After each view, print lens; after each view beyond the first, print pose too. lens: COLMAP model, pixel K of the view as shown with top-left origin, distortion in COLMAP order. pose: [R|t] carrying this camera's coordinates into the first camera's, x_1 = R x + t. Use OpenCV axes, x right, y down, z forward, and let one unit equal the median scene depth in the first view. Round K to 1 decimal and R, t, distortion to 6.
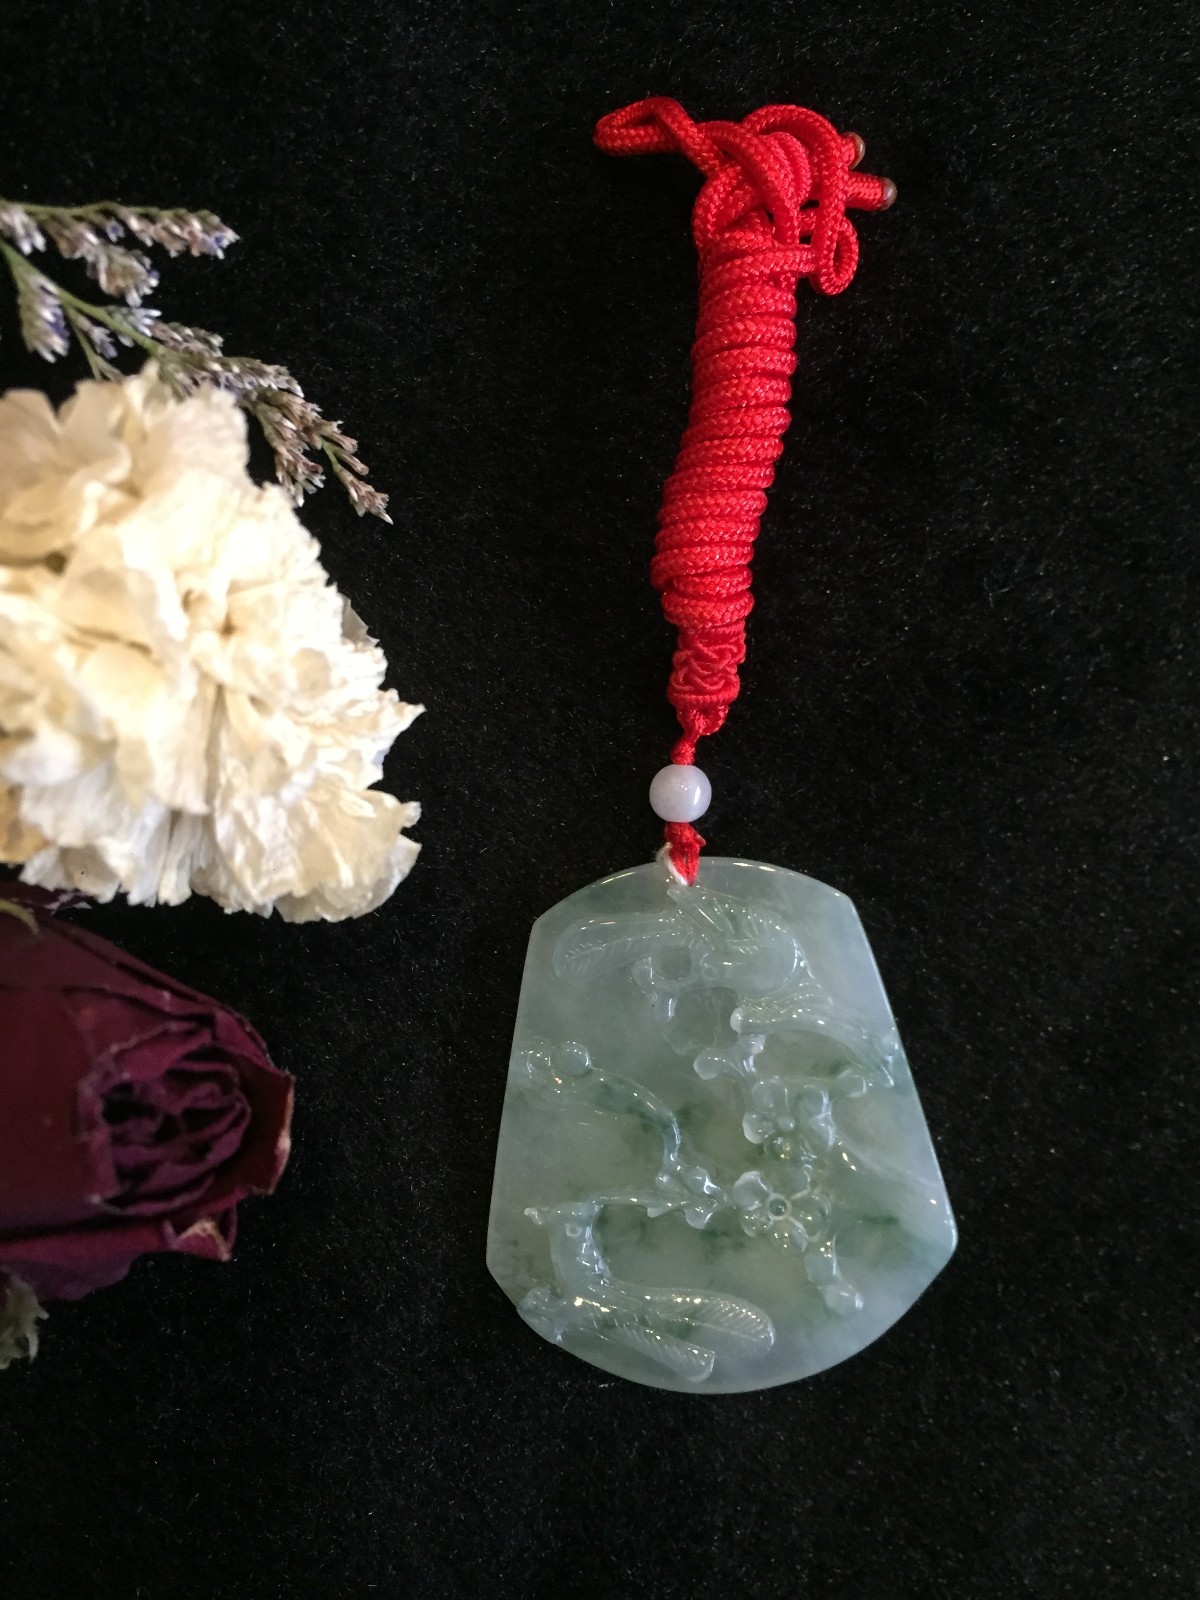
lens RADIAL K [[1344.8, 0, 600.0], [0, 1344.8, 800.0], [0, 0, 1]] dist [0.027025, -0.072775]
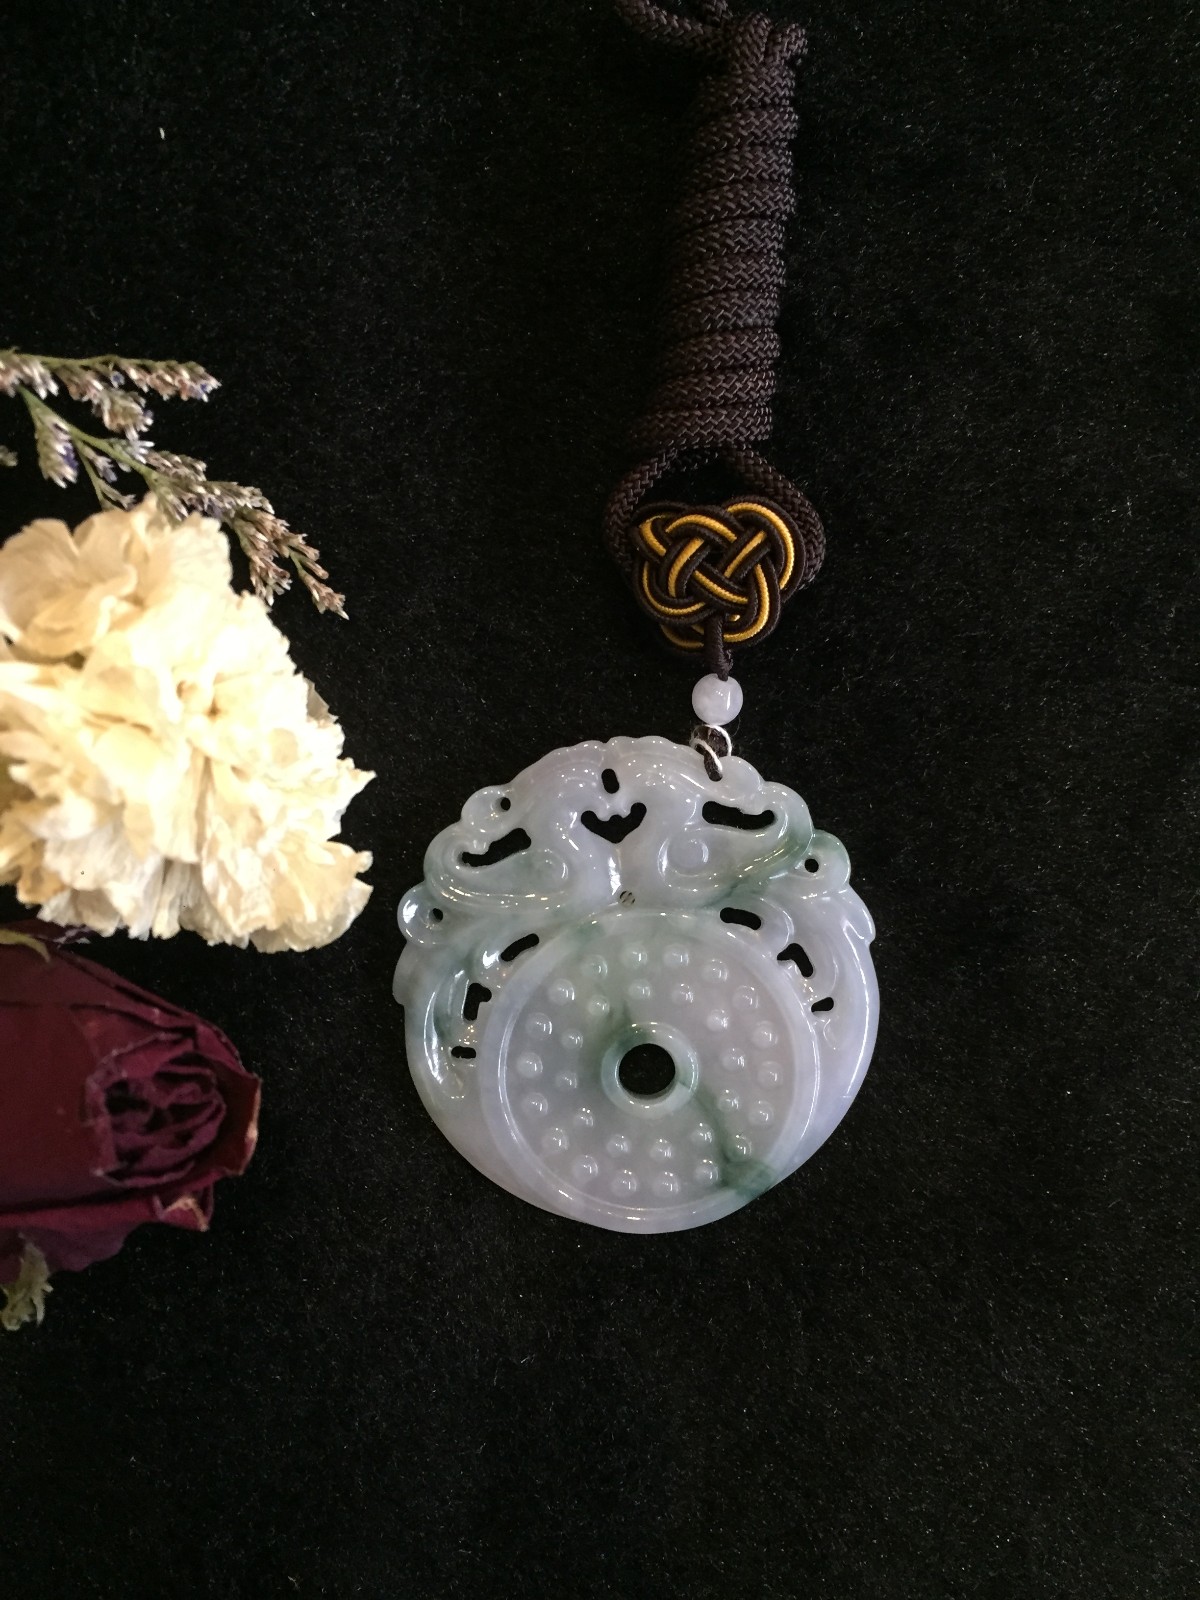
lens RADIAL K [[1380.4, 0, 600.0], [0, 1380.4, 800.0], [0, 0, 1]] dist [0.071185, -0.111670]
pose [[0.999474, -0.001433, 0.032409, 0.032406], [0.002450, 0.999505, -0.031354, -0.005654], [-0.032348, 0.031417, 0.998983, -0.258496]]
